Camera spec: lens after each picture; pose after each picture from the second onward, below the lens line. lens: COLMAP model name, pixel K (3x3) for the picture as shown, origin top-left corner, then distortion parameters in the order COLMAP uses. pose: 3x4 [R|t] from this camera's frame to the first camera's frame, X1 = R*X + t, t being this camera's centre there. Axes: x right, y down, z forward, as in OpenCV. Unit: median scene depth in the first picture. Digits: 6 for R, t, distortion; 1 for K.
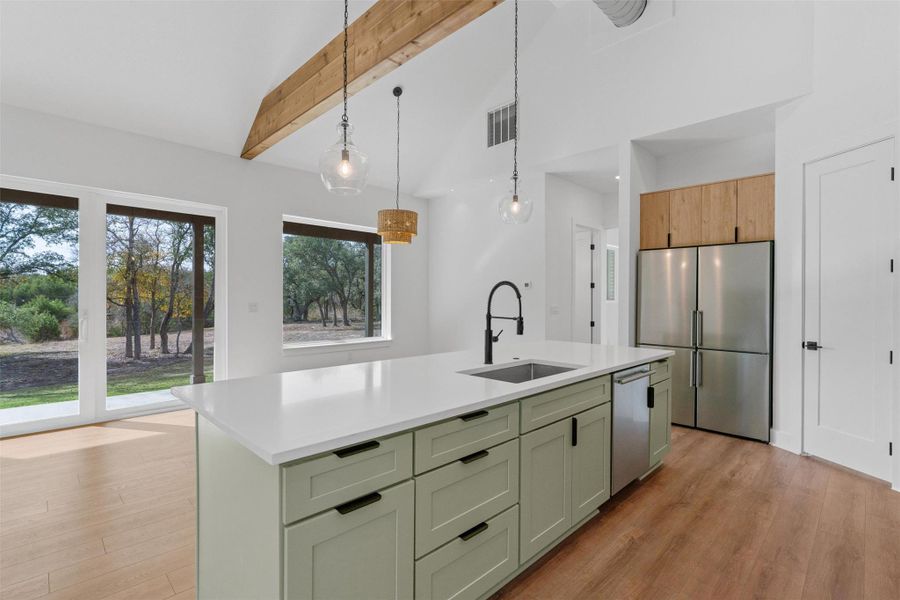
lens RADIAL K [[421.0, 0, 450.0], [0, 421.0, 300.0], [0, 0, 1]] dist [-0.000118, -0.000026]
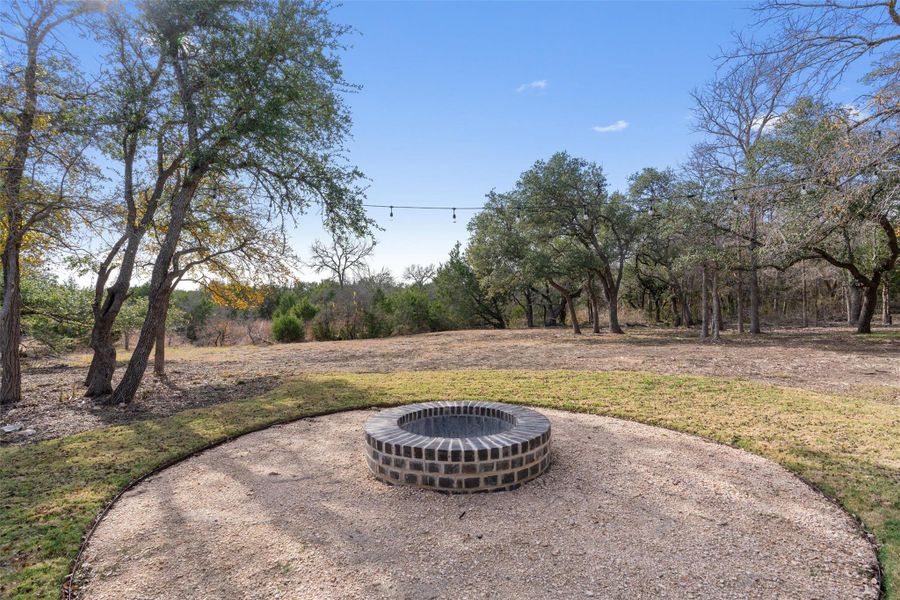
lens RADIAL K [[421.0, 0, 450.0], [0, 421.0, 300.0], [0, 0, 1]] dist [-0.000118, -0.000026]
pose [[0.802247, -0.022943, -0.596552, -0.090088], [0.014907, 0.999720, -0.018401, 0.023188], [0.596807, 0.005869, 0.802364, 0.422795]]
